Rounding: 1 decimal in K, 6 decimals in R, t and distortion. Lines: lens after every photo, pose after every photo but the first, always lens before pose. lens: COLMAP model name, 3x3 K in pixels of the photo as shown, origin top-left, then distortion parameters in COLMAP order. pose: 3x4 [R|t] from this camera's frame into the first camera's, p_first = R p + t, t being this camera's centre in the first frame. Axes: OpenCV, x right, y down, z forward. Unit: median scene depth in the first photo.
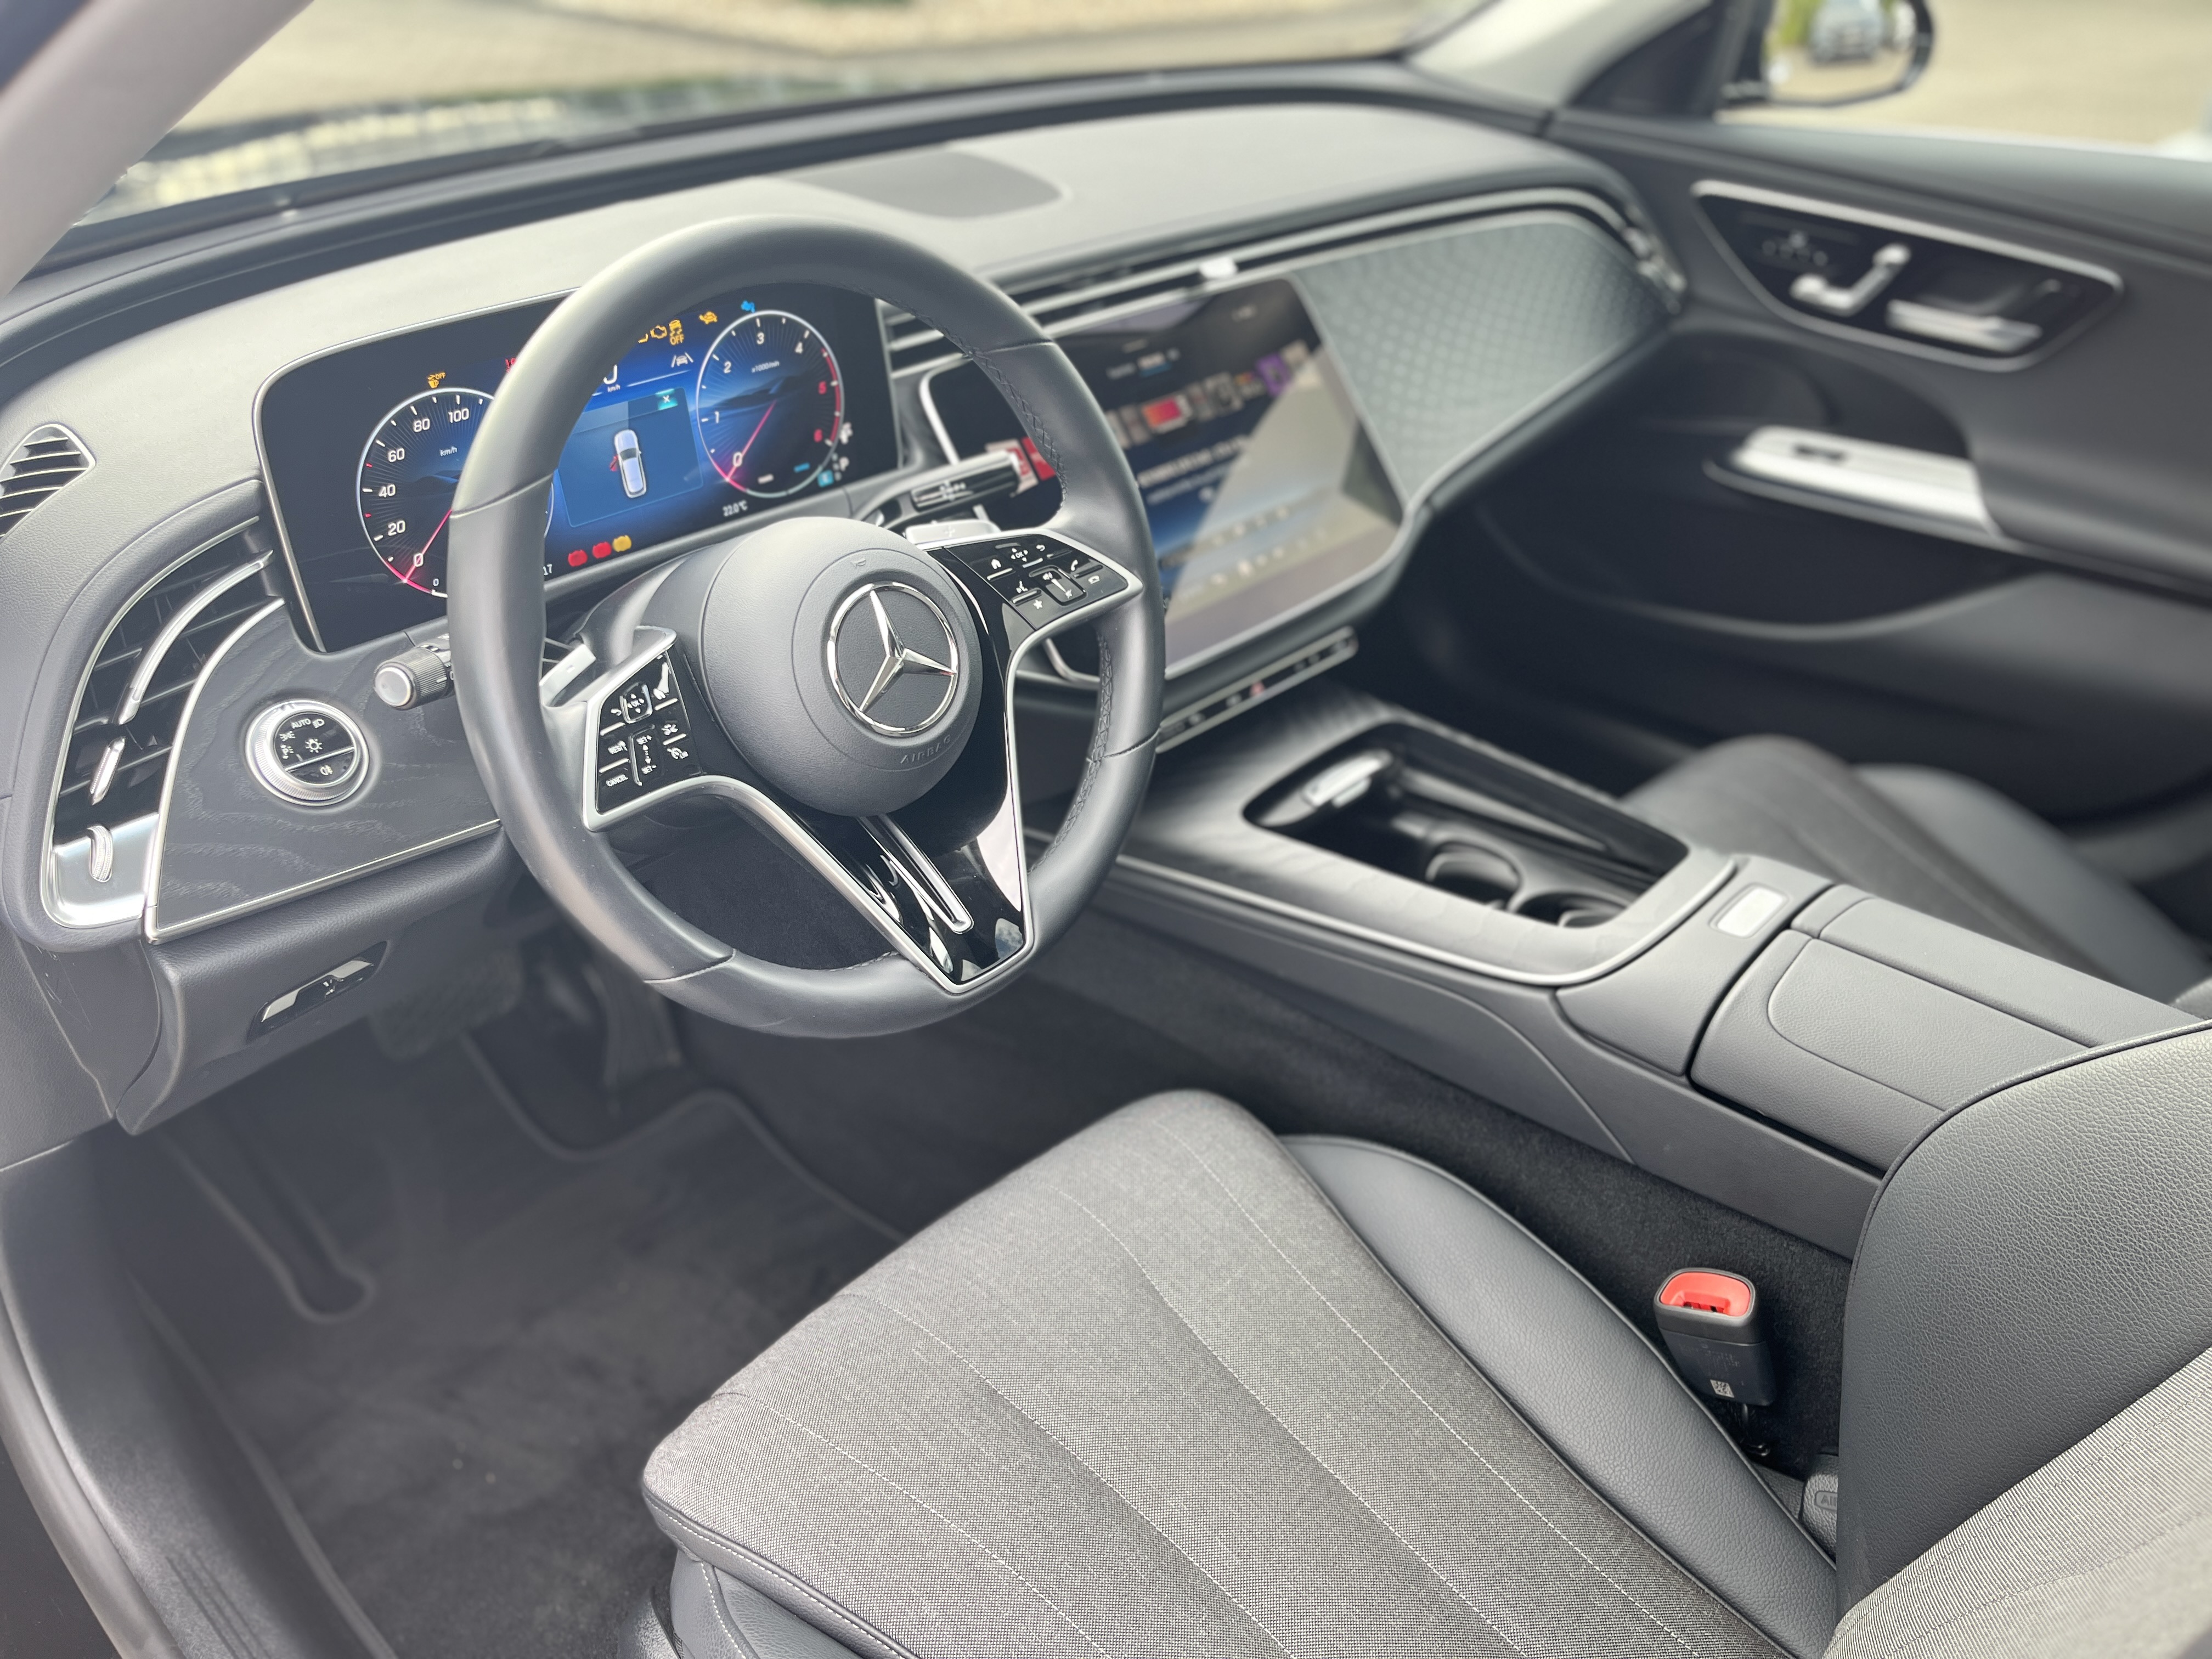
lens RADIAL K [[1670.4, 0, 1106.0], [0, 1670.4, 829.5], [0, 0, 1]] dist [0.019358, 0.005456]
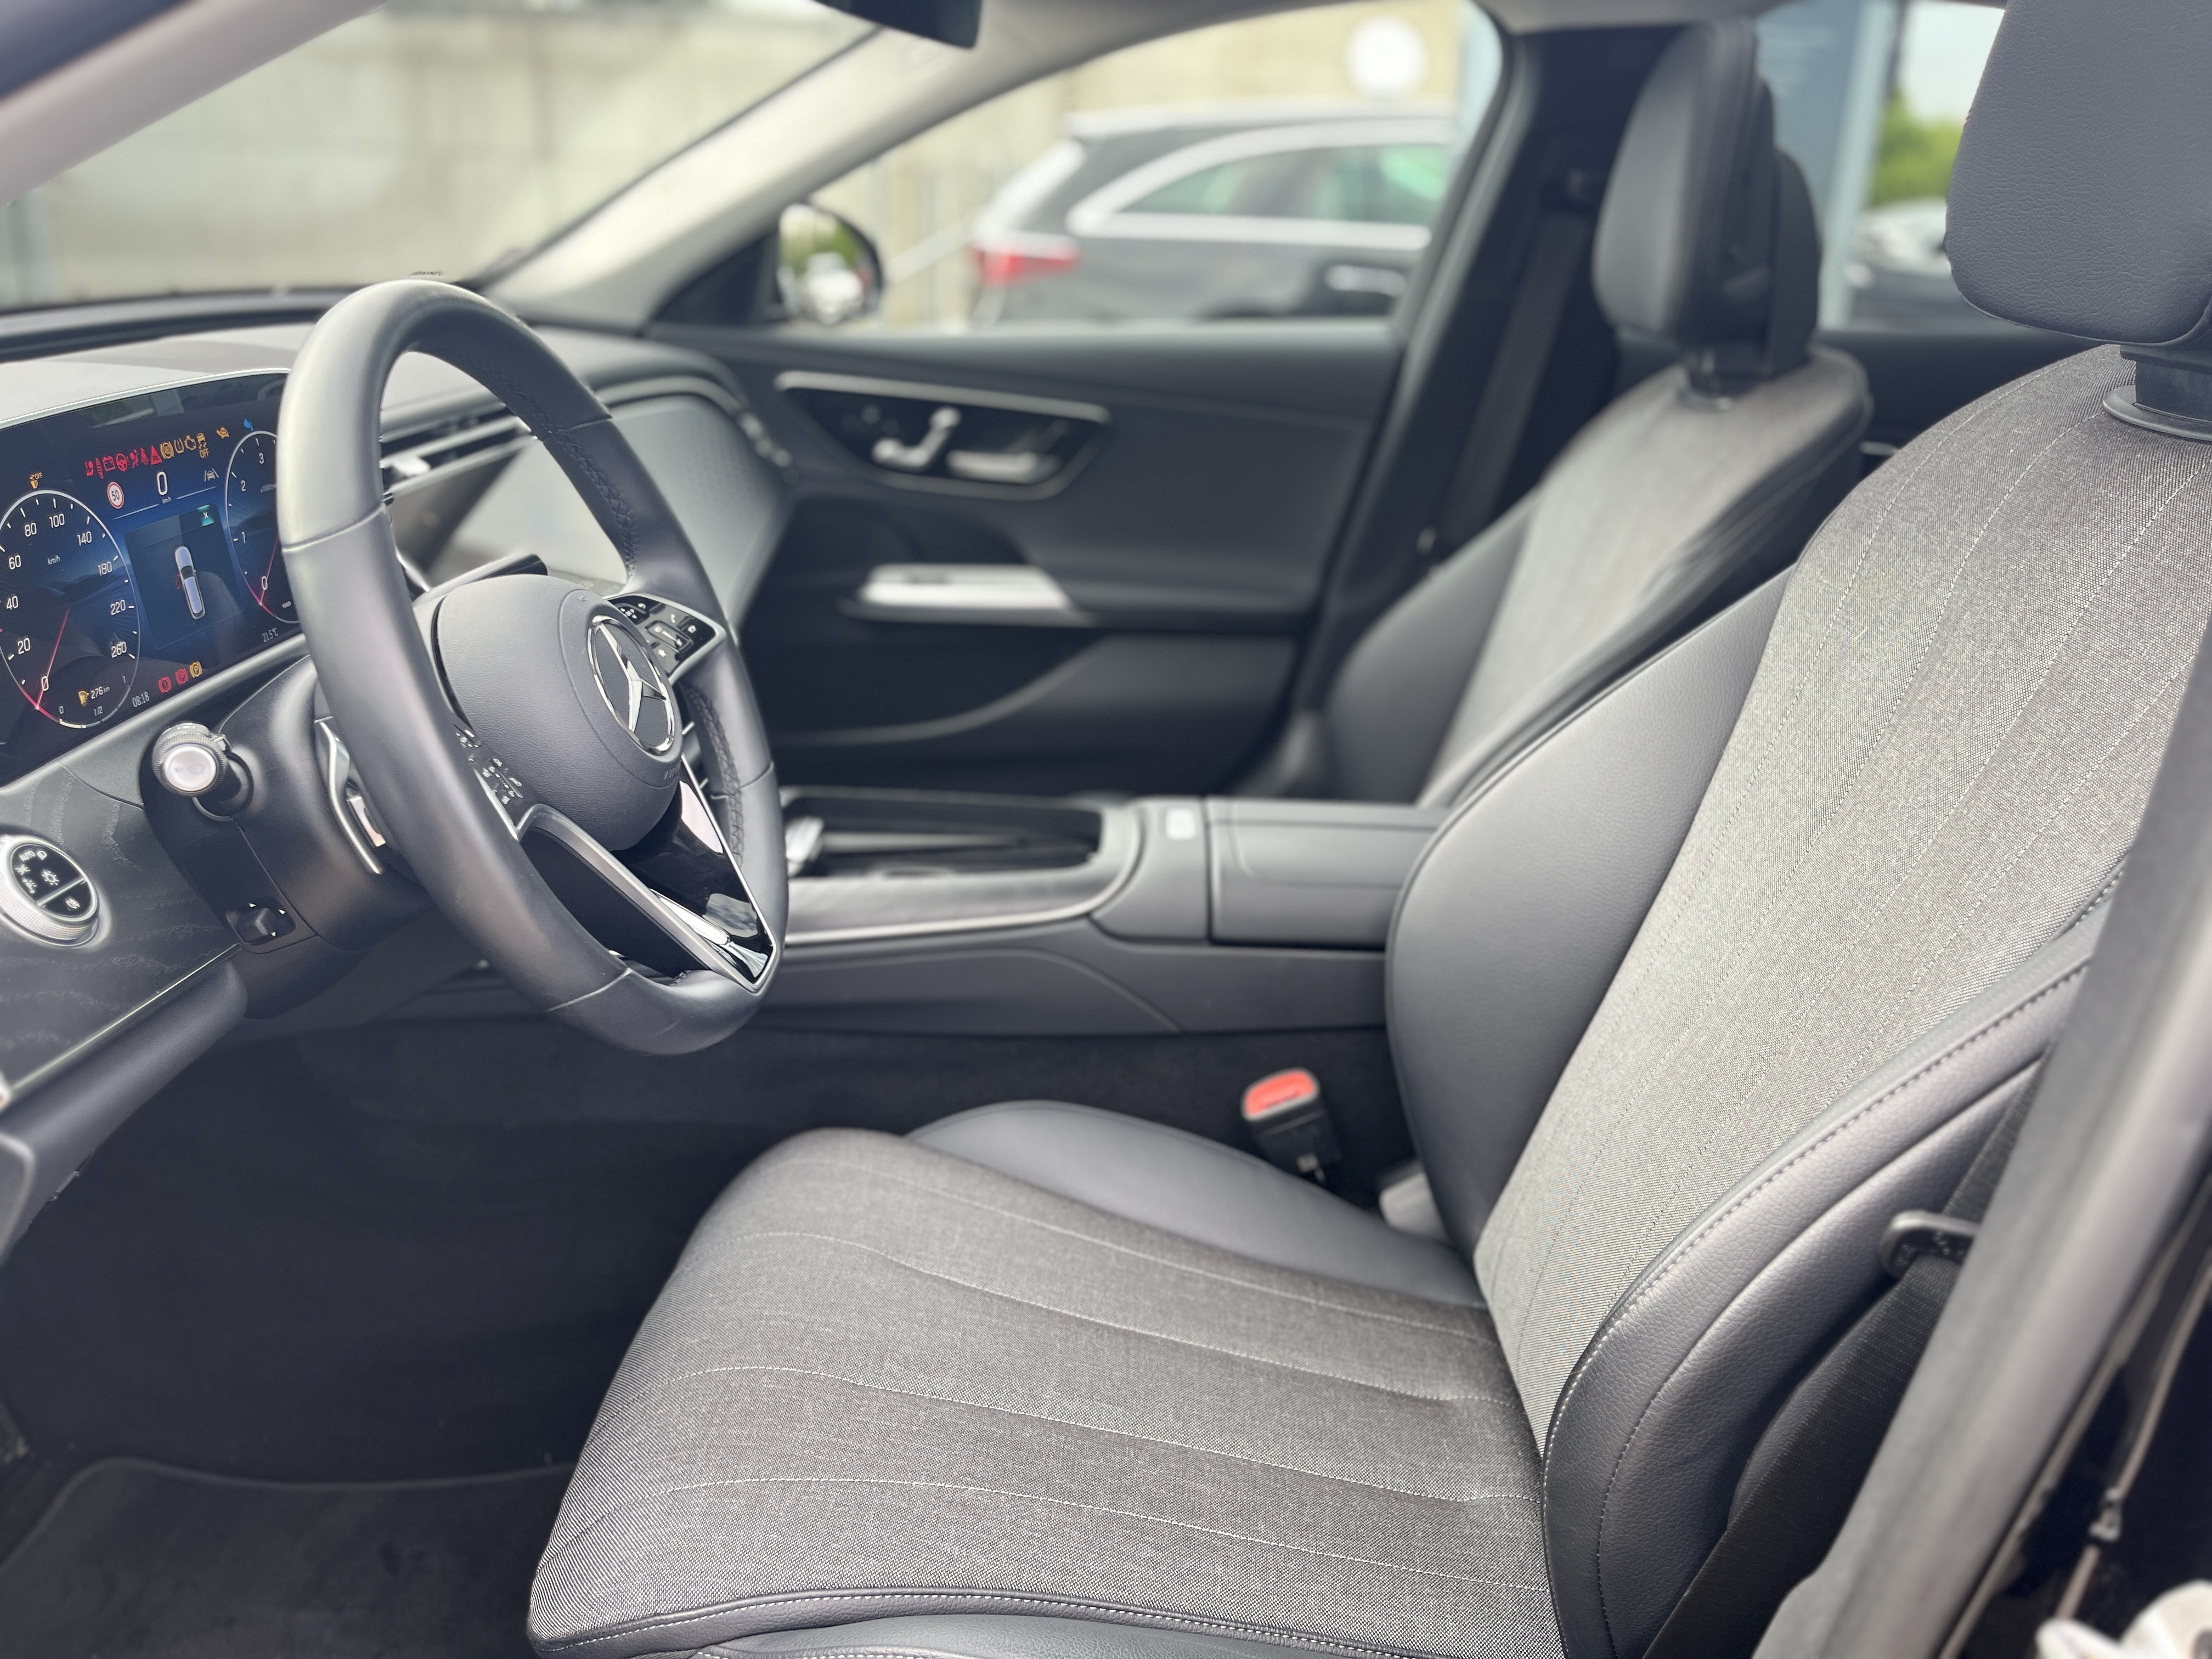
lens RADIAL K [[1675.3, 0, 1113.5], [0, 1675.3, 821.1], [0, 0, 1]] dist [0.079149, -0.107210]
pose [[0.747594, -0.210466, 0.629927, -0.503773], [0.324743, 0.943188, -0.070273, 0.129581], [-0.579349, 0.257100, 0.773469, 0.023352]]
